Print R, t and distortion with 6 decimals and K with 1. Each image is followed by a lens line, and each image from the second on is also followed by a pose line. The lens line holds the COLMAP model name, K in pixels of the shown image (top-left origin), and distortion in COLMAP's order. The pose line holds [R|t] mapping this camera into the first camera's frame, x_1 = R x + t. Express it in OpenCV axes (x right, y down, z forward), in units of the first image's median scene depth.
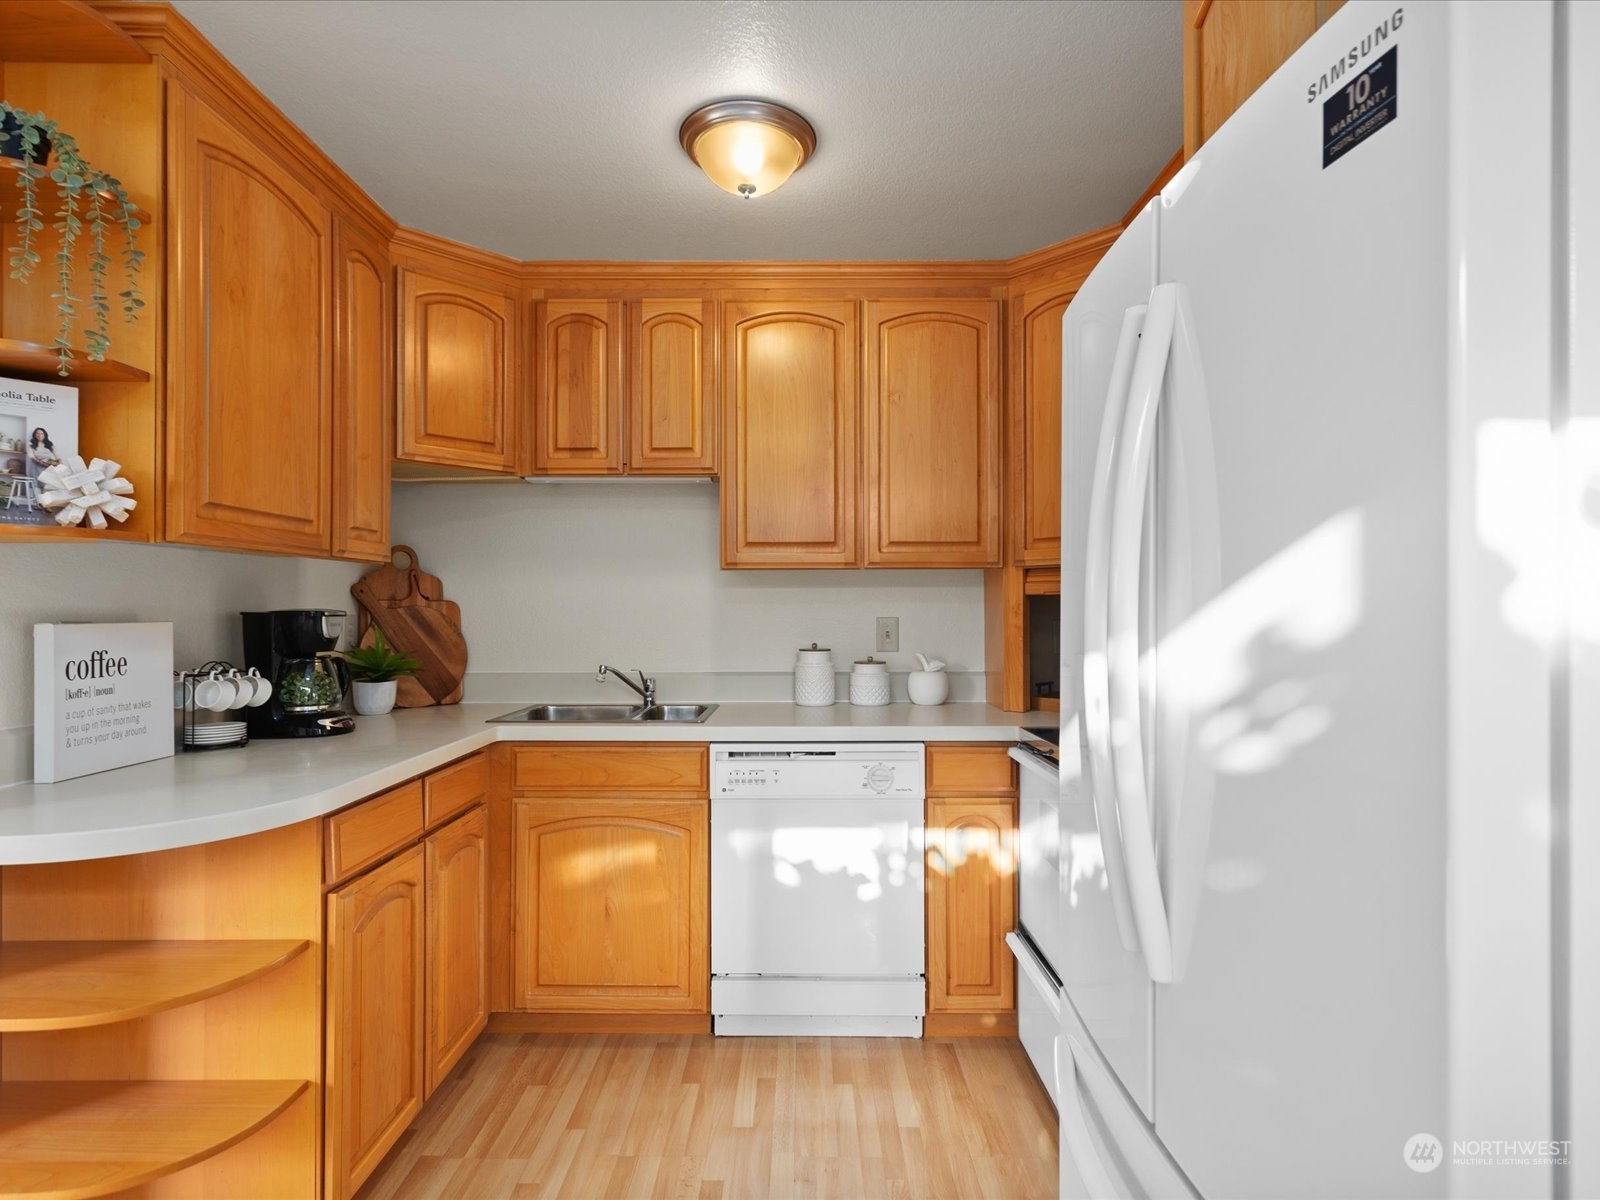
lens RADIAL K [[831.4, 0, 778.1], [0, 831.4, 602.2], [0, 0, 1]] dist [-0.001506, 0.005274]
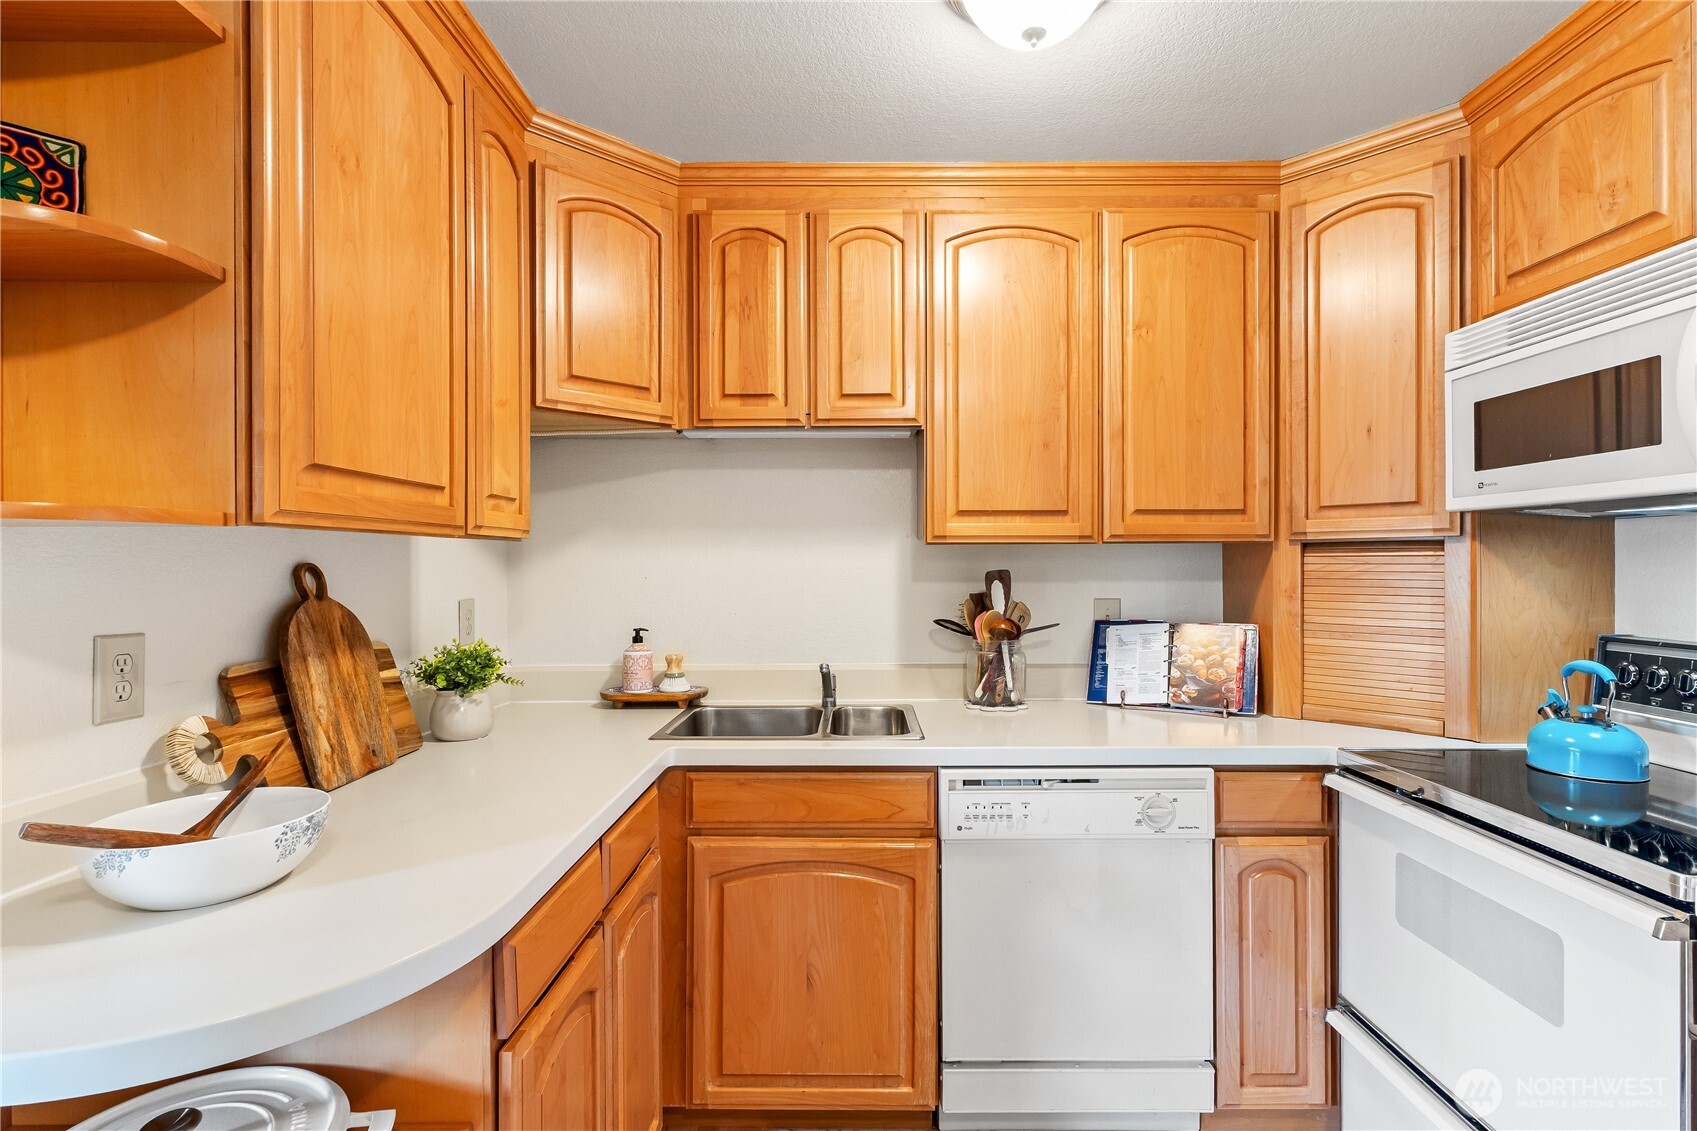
lens RADIAL K [[841.1, 0, 857.2], [0, 841.1, 569.6], [0, 0, 1]] dist [-0.000618, 0.000137]
pose [[0.999997, -0.002056, 0.000916, -0.157858], [0.002048, 0.999951, 0.009641, -0.025619], [-0.000936, -0.009639, 0.999953, 0.204227]]
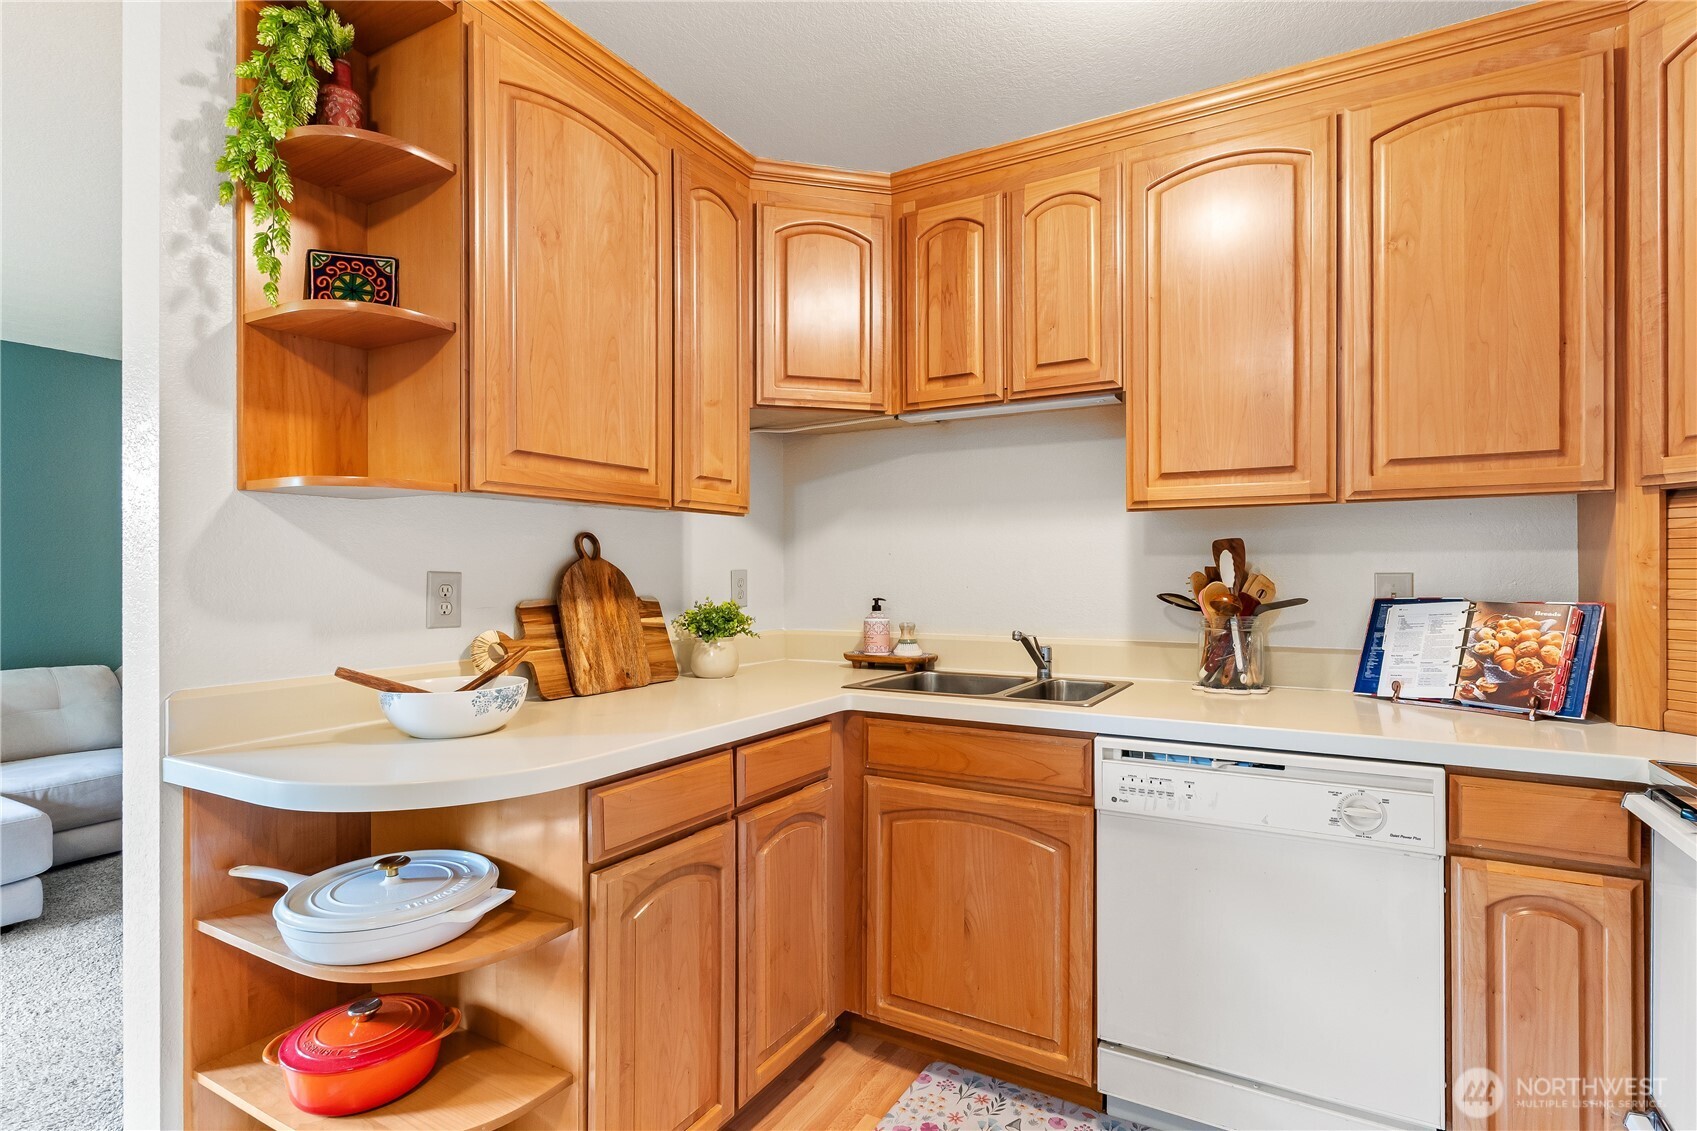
lens RADIAL K [[821.6, 0, 820.8], [0, 821.6, 571.4], [0, 0, 1]] dist [0.001181, -0.001192]
pose [[0.869742, -0.001604, -0.493504, 0.070803], [0.005778, 0.999959, 0.006934, 0.012327], [0.493473, -0.008882, 0.869716, 0.218710]]
